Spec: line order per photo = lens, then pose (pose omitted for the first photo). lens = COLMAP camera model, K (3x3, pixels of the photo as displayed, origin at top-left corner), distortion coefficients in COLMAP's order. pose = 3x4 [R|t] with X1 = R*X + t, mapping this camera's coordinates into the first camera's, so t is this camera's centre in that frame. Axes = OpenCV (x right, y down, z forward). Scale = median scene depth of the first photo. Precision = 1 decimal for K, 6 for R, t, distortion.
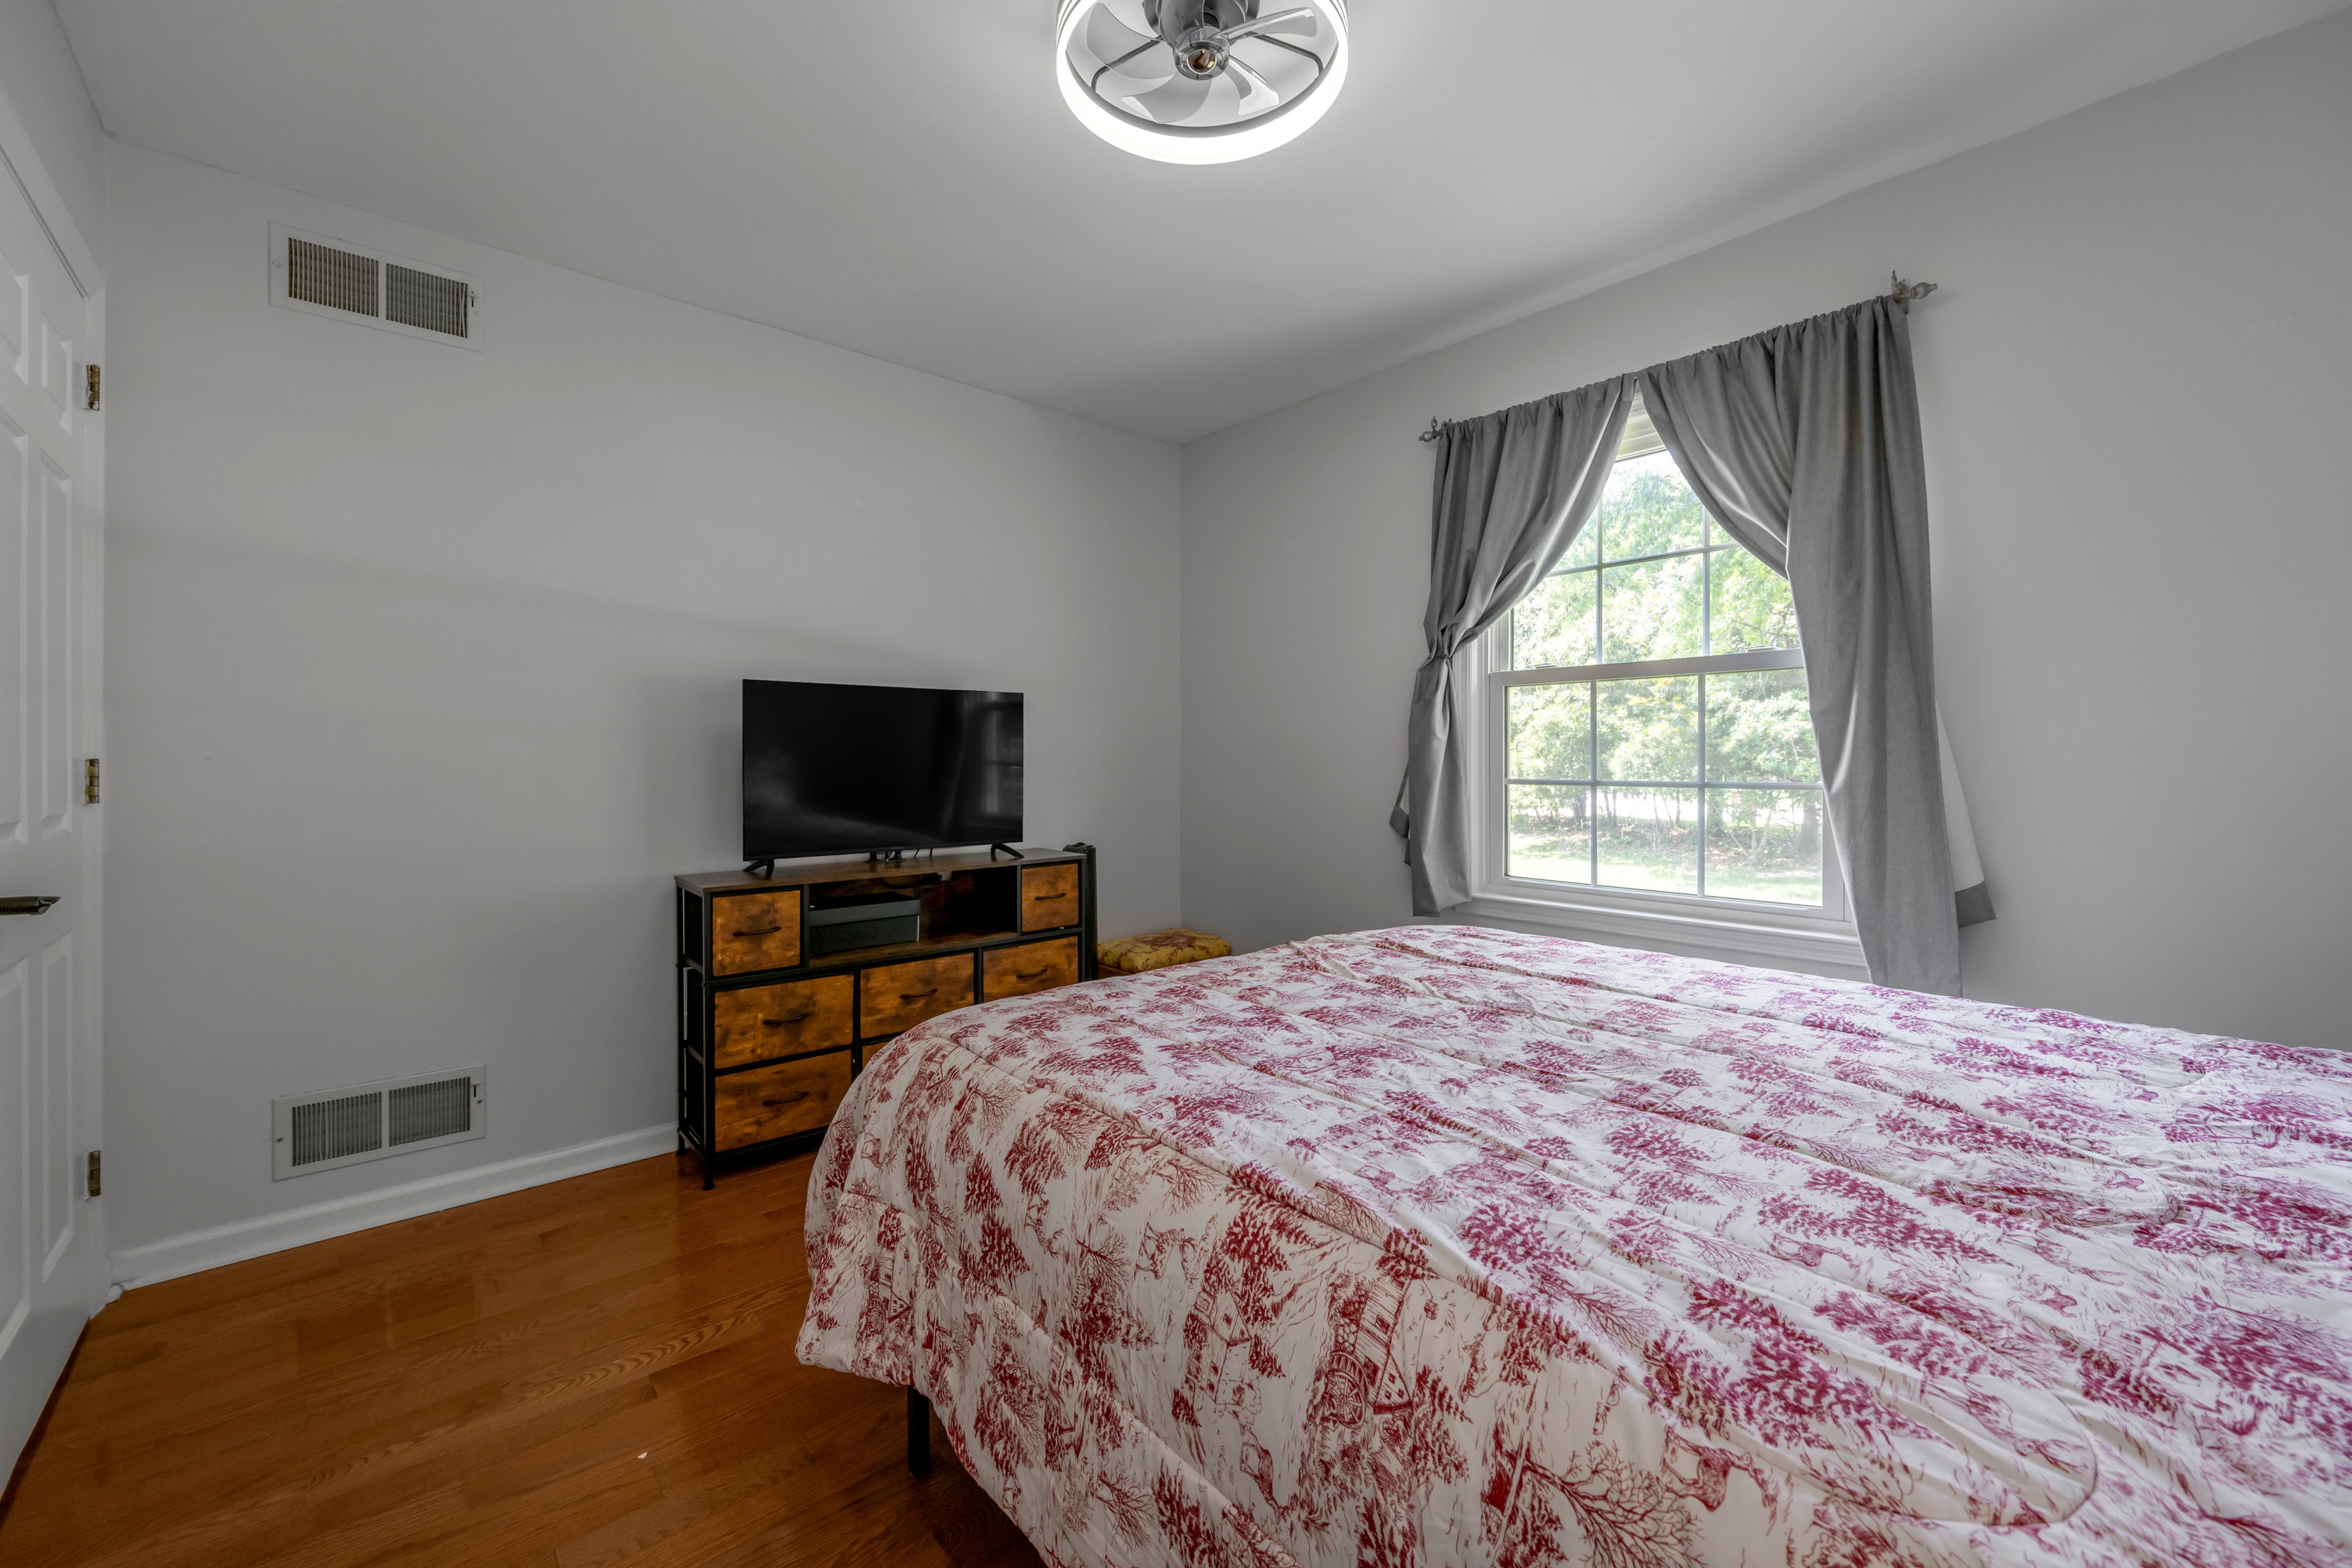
lens RADIAL K [[956.3, 0, 1191.1], [0, 956.3, 764.8], [0, 0, 1]] dist [0.000915, 0.000021]
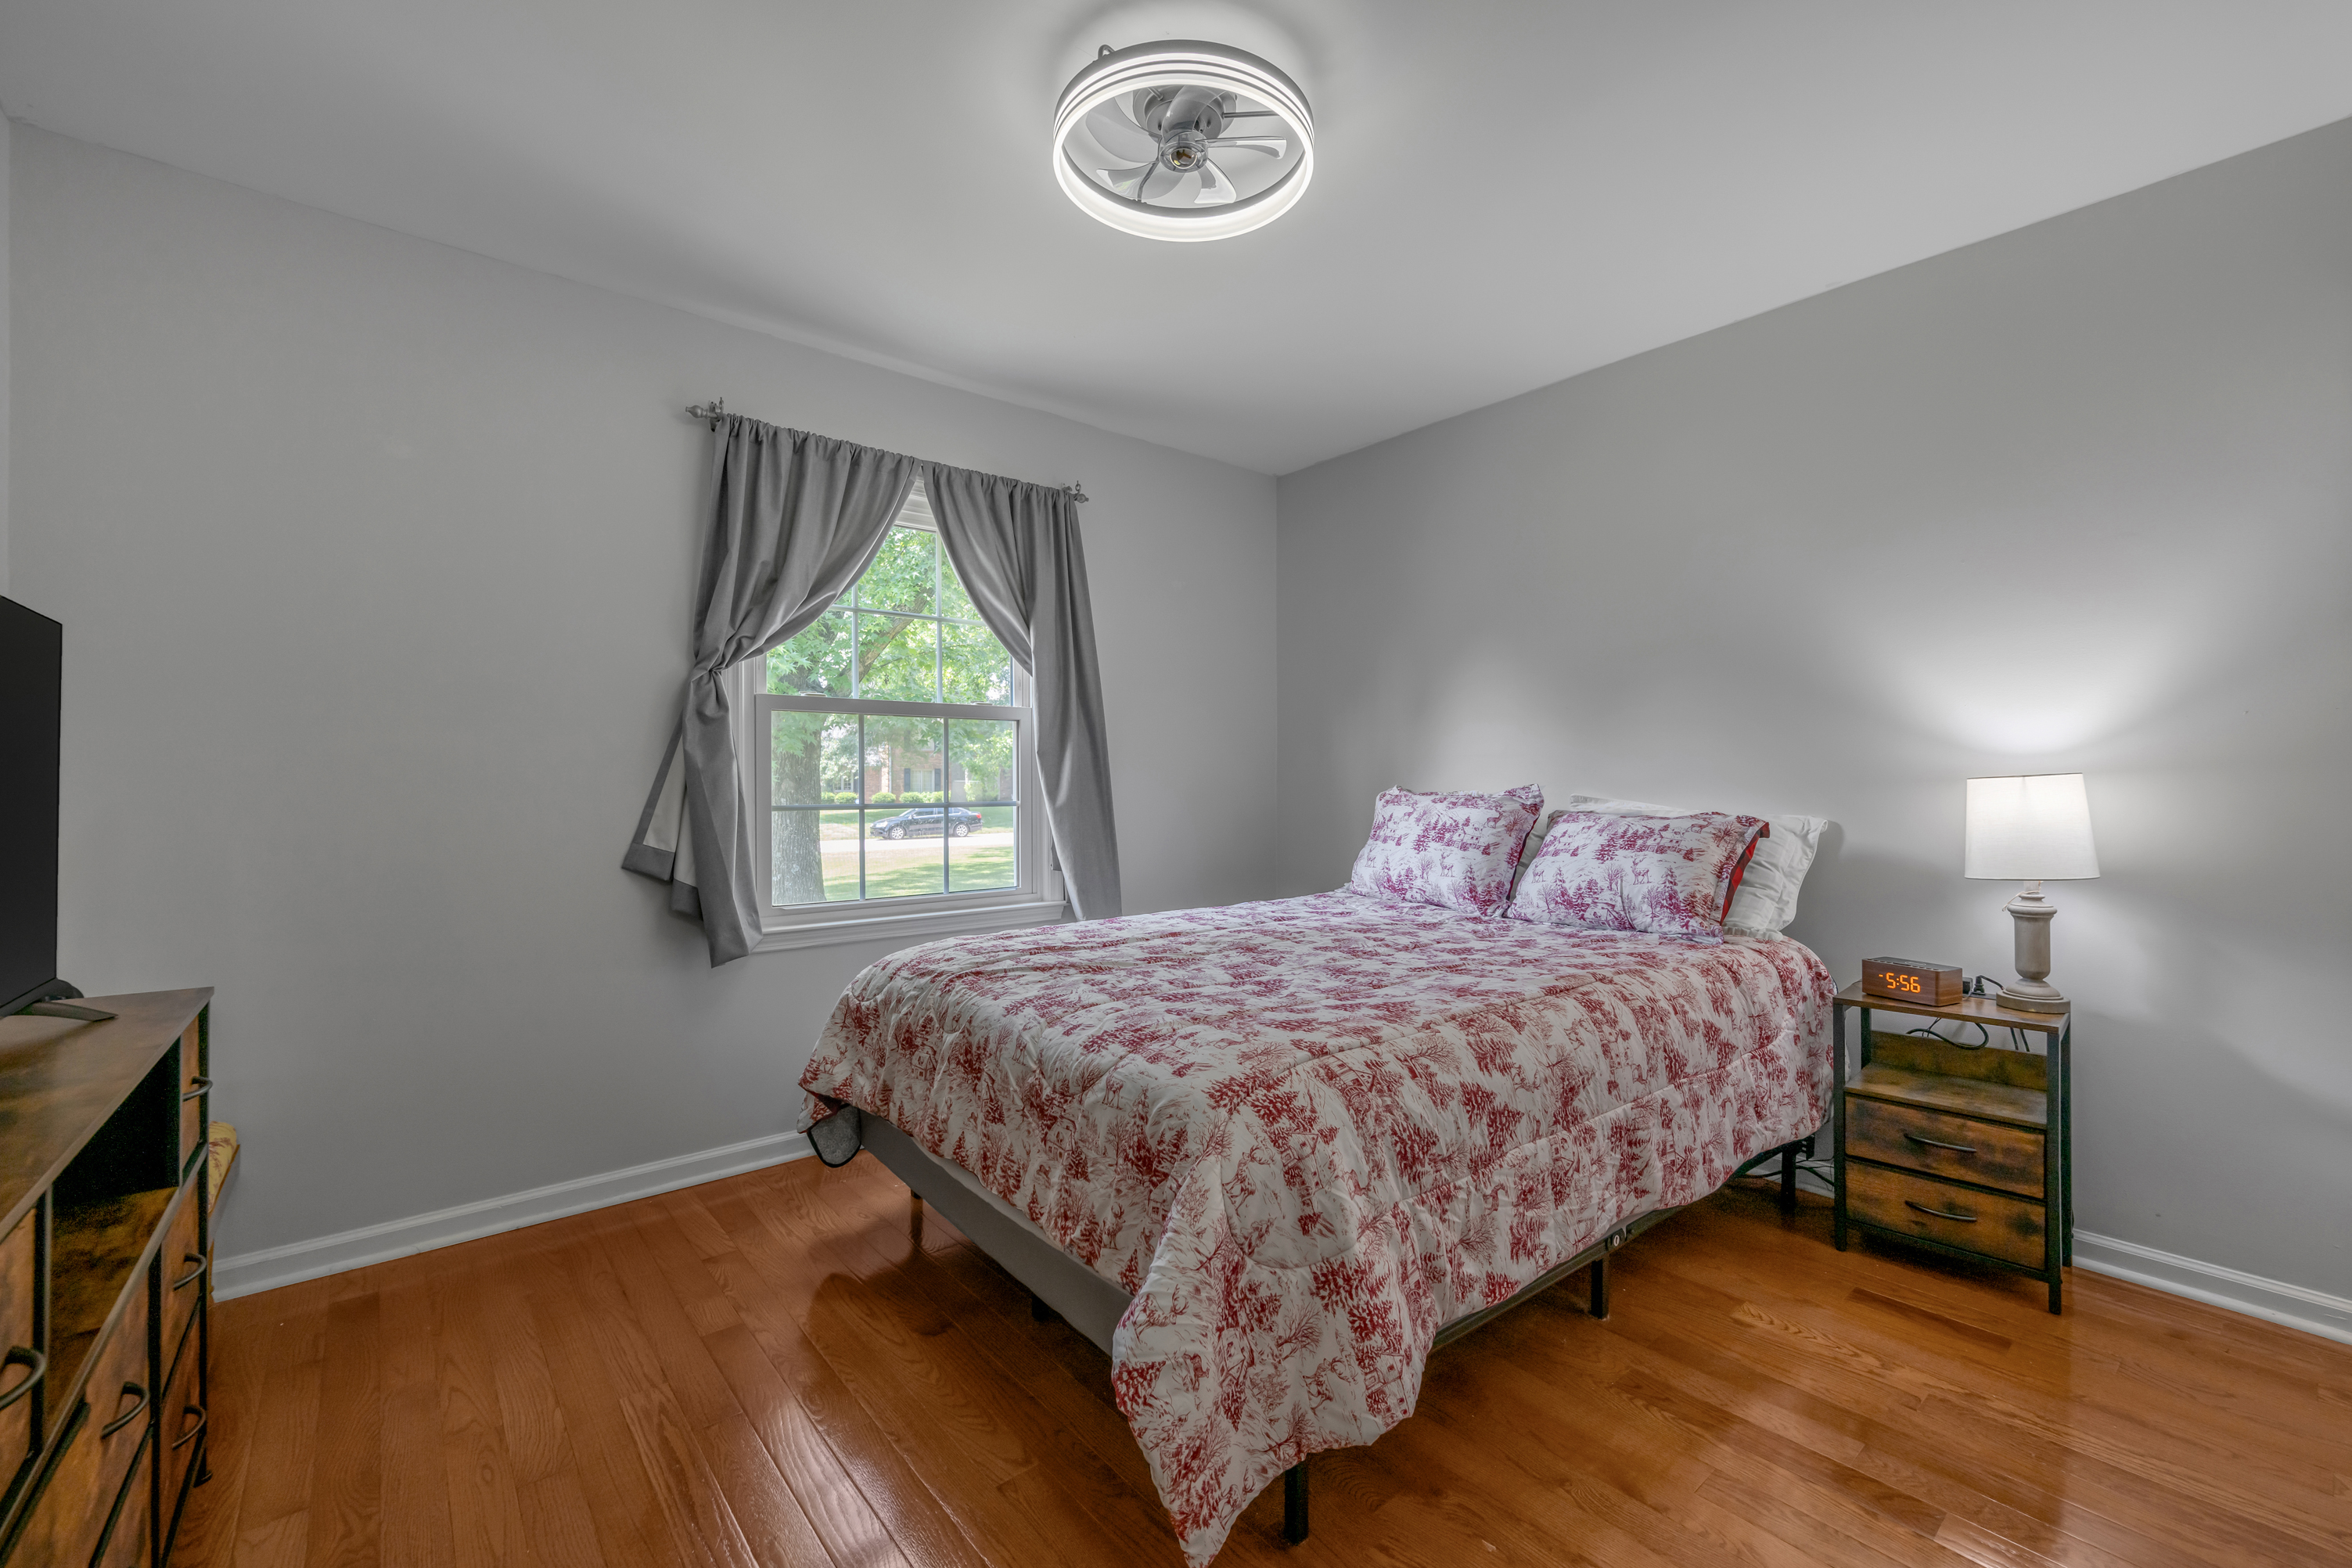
lens RADIAL K [[956.3, 0, 1191.2], [0, 956.3, 784.9], [0, 0, 1]] dist [0.000915, 0.000021]
pose [[0.023184, -0.000887, 0.999731, -1.309525], [0.009594, 0.999954, 0.000665, -0.000882], [-0.999685, 0.009576, 0.023192, 1.147110]]
